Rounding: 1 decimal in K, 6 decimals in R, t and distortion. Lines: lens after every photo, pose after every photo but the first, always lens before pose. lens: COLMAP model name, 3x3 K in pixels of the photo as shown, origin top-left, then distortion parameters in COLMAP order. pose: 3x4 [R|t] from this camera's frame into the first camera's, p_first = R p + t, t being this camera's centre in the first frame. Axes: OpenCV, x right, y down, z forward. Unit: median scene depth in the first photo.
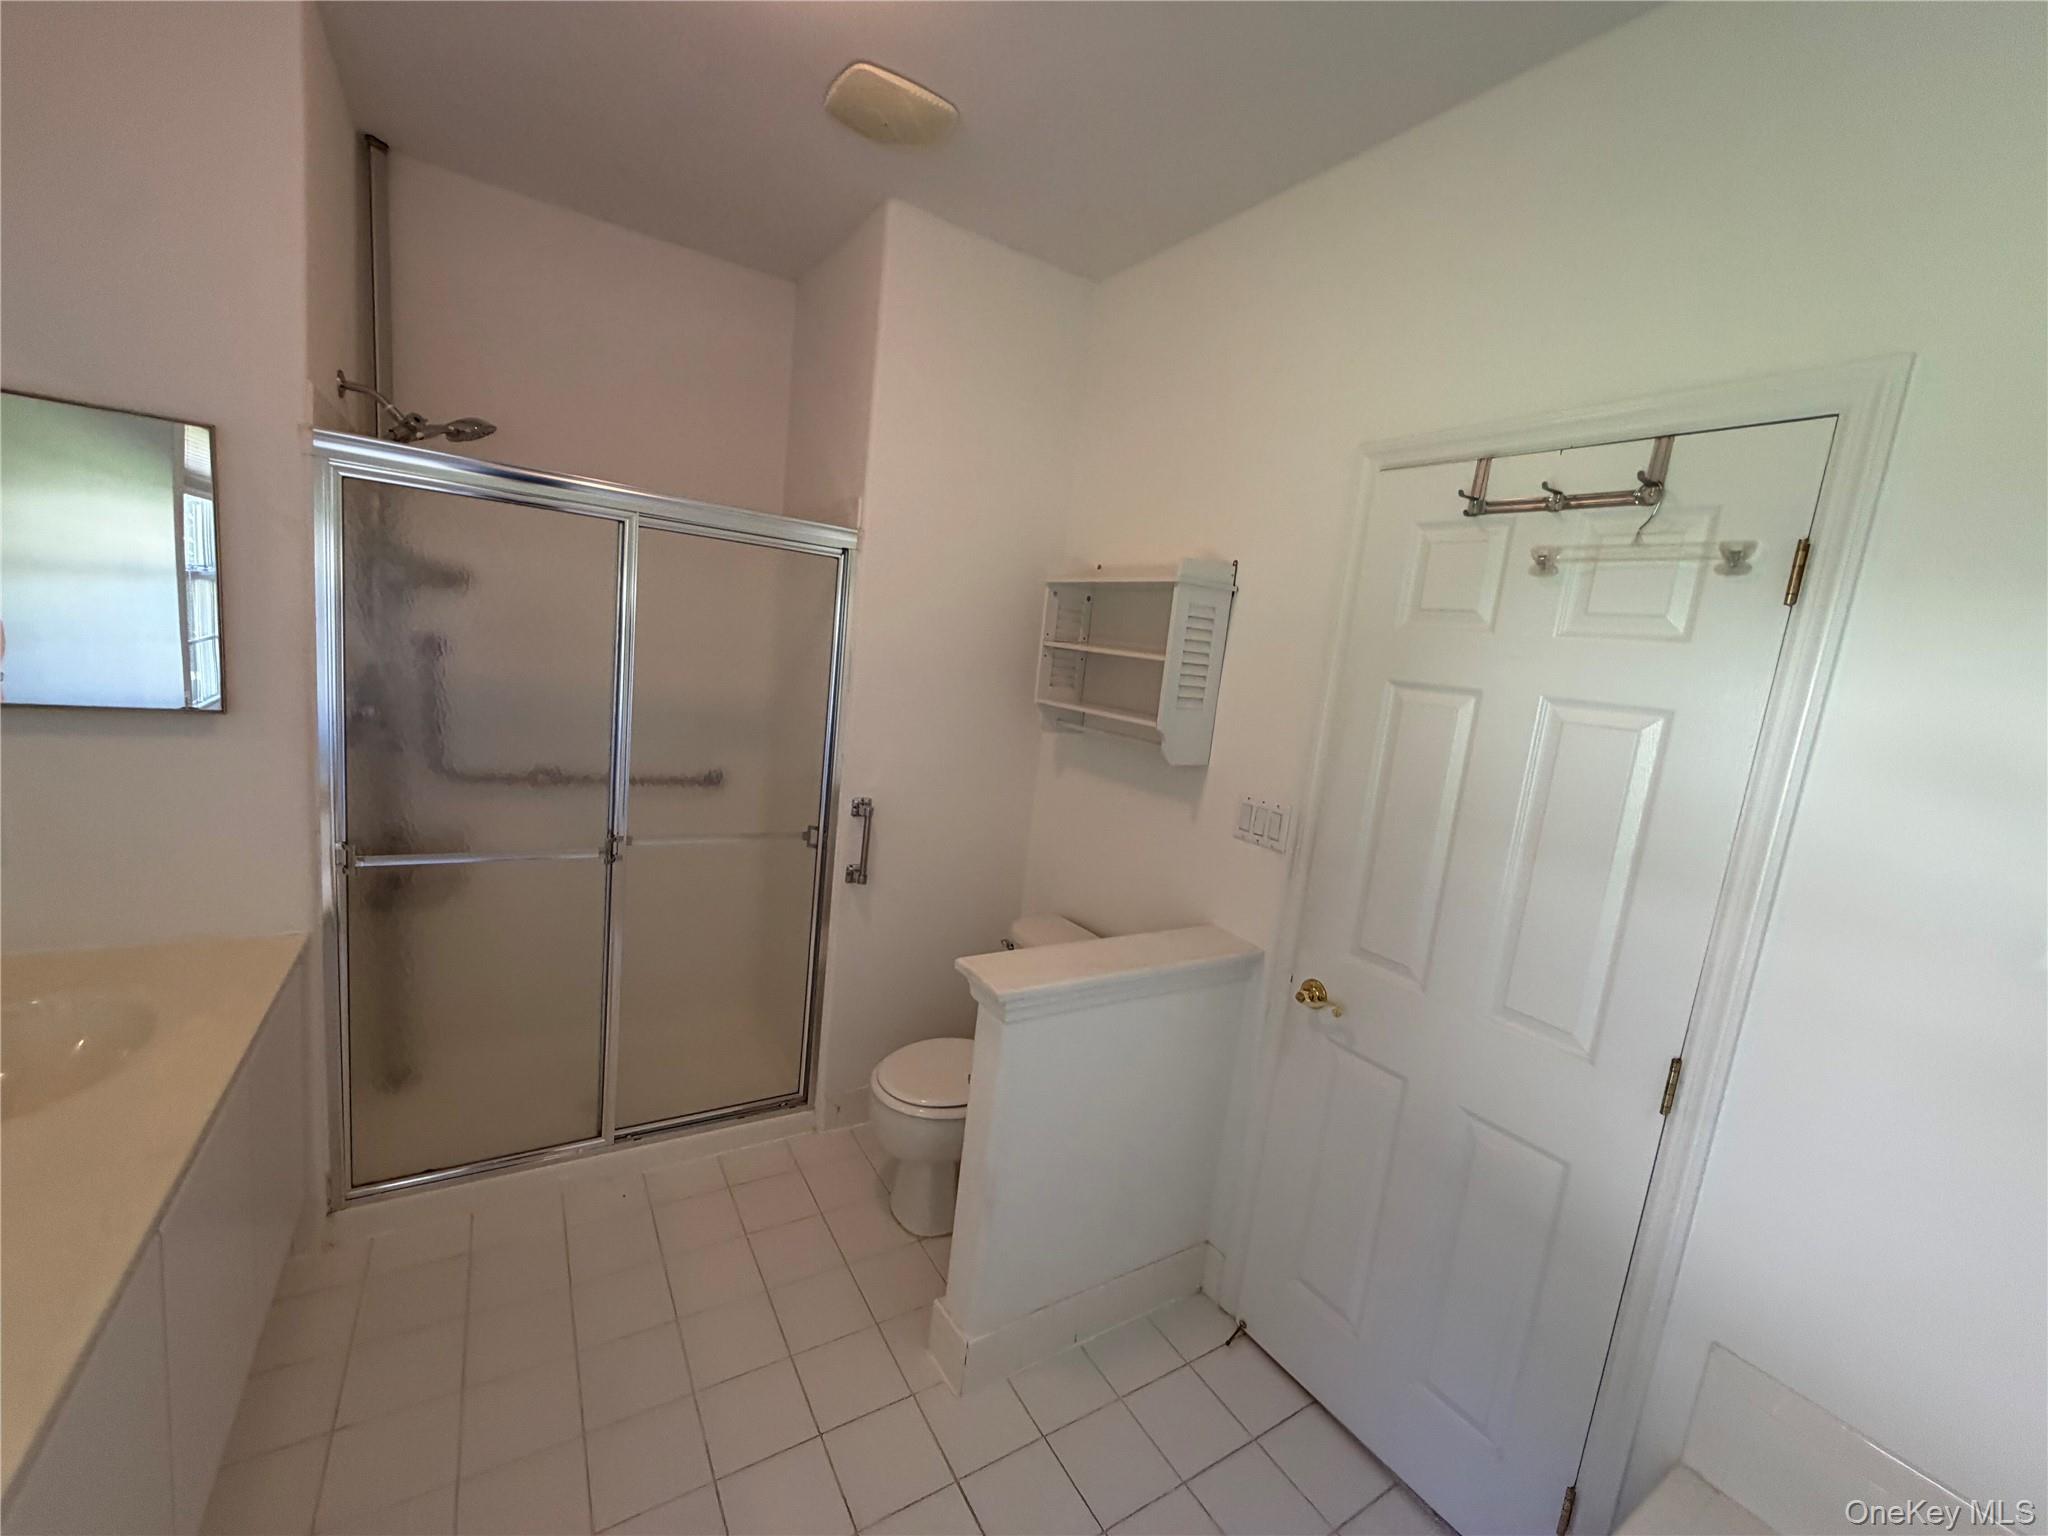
lens RADIAL K [[820.7, 0, 1010.4], [0, 820.7, 779.4], [0, 0, 1]] dist [-0.000653, 0.000306]
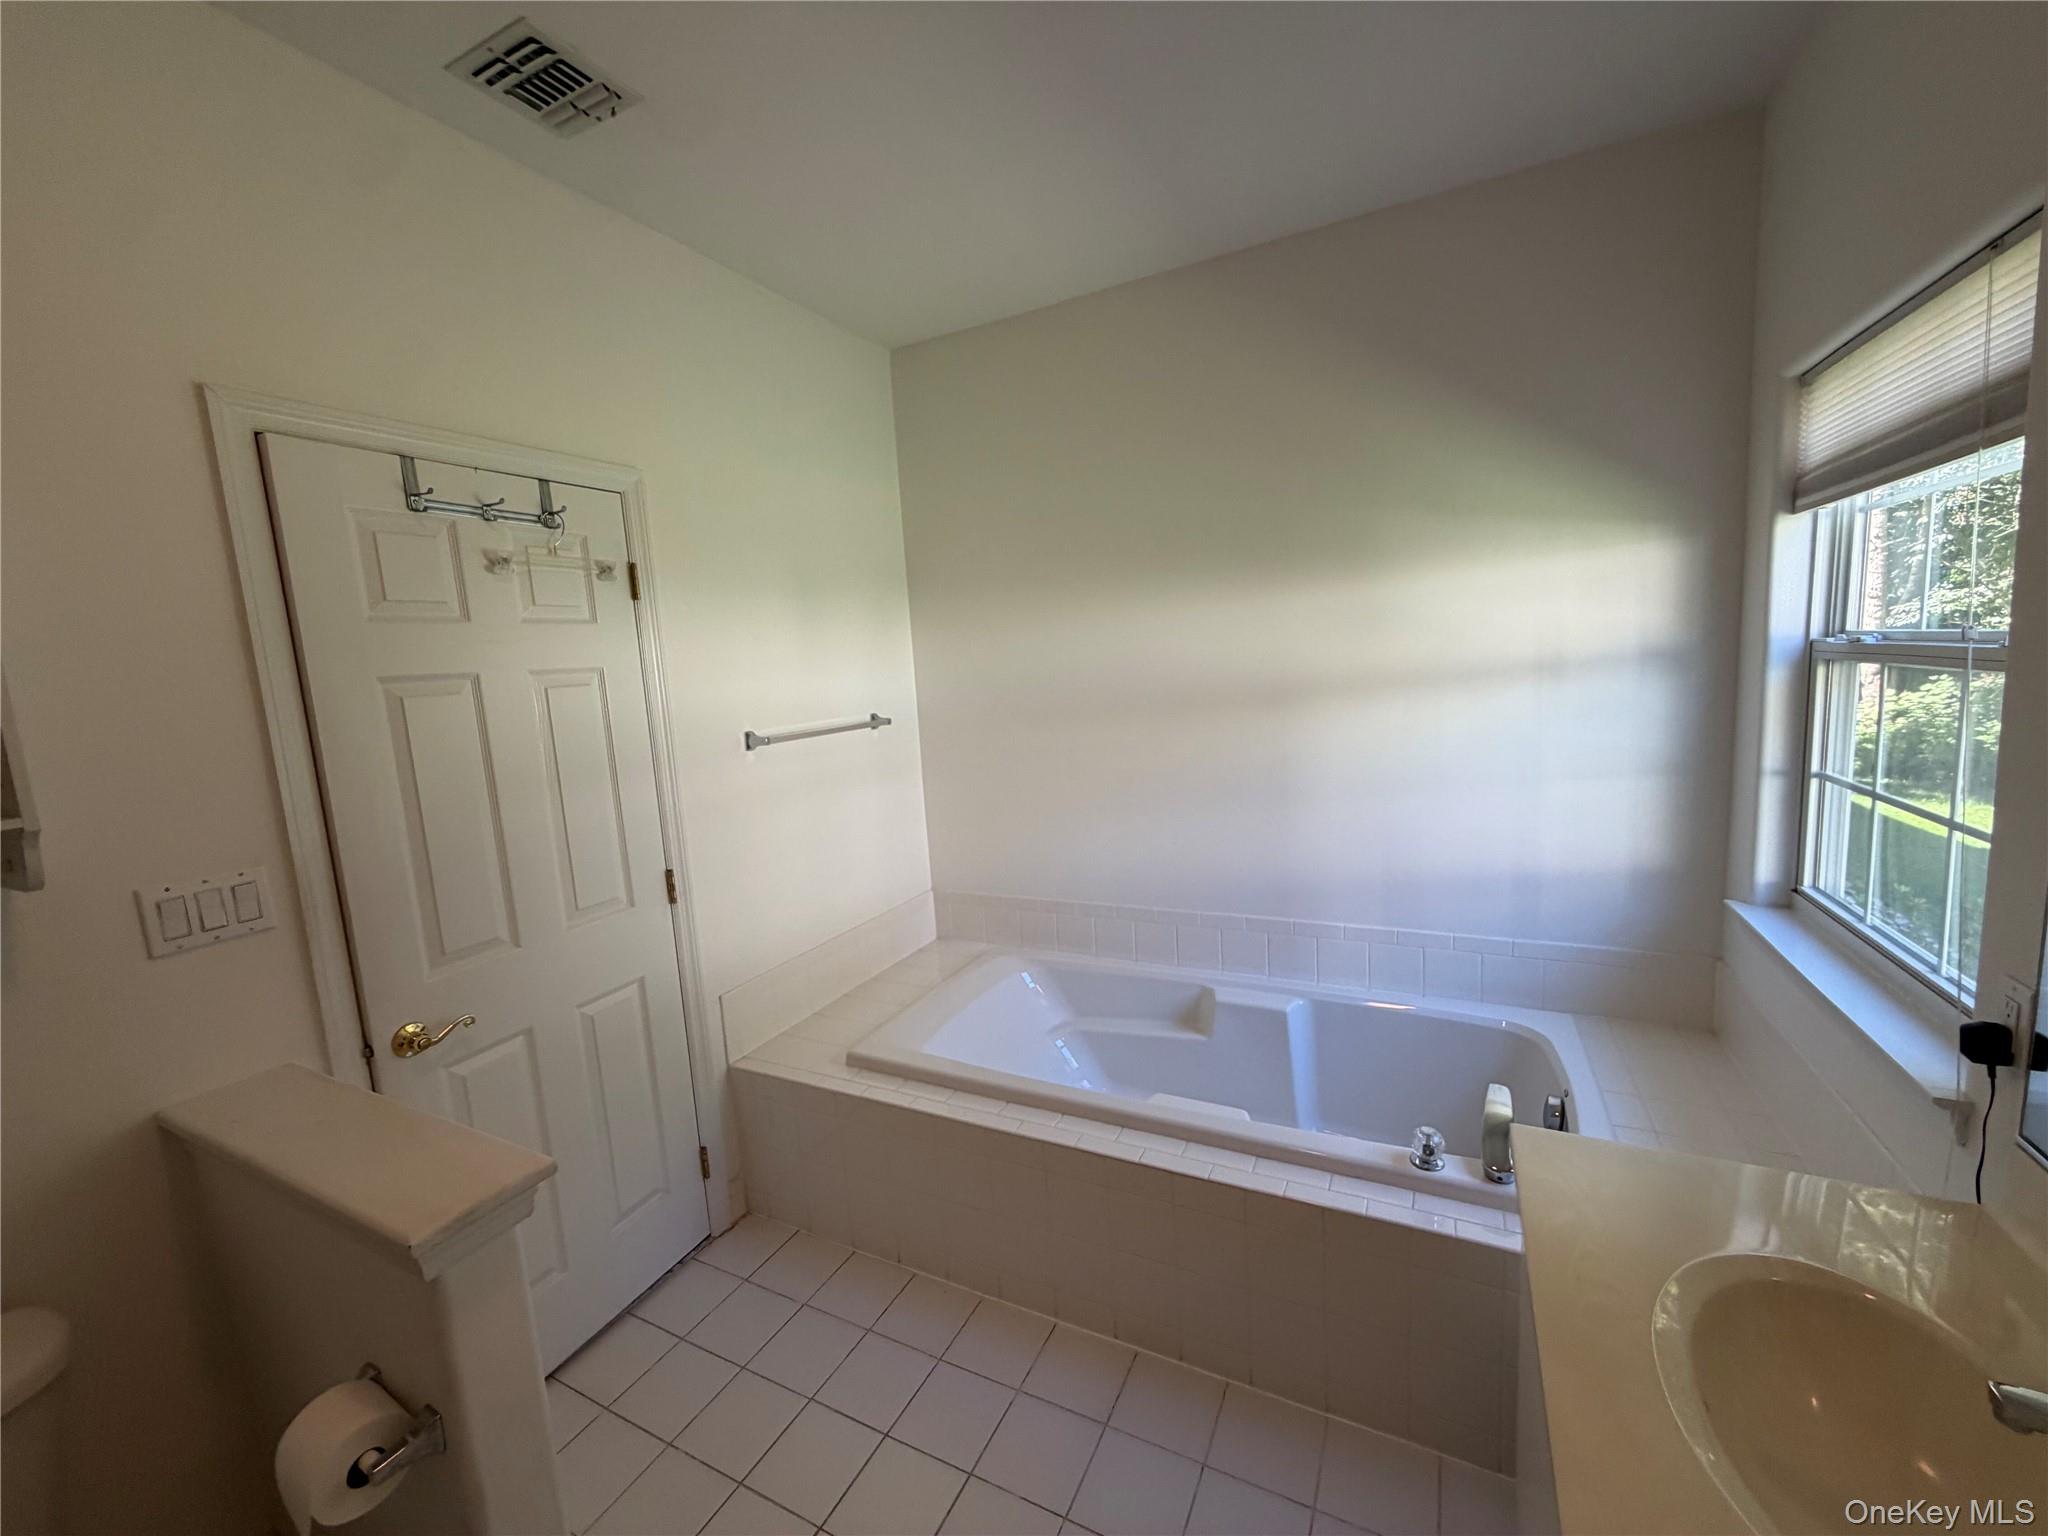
lens RADIAL K [[820.7, 0, 1024.1], [0, 820.7, 763.3], [0, 0, 1]] dist [-0.000653, 0.000306]
pose [[-0.527675, -0.189958, 0.827934, -0.891464], [0.137360, 0.942766, 0.303849, -0.267217], [-0.838267, 0.274059, -0.471382, 1.083417]]
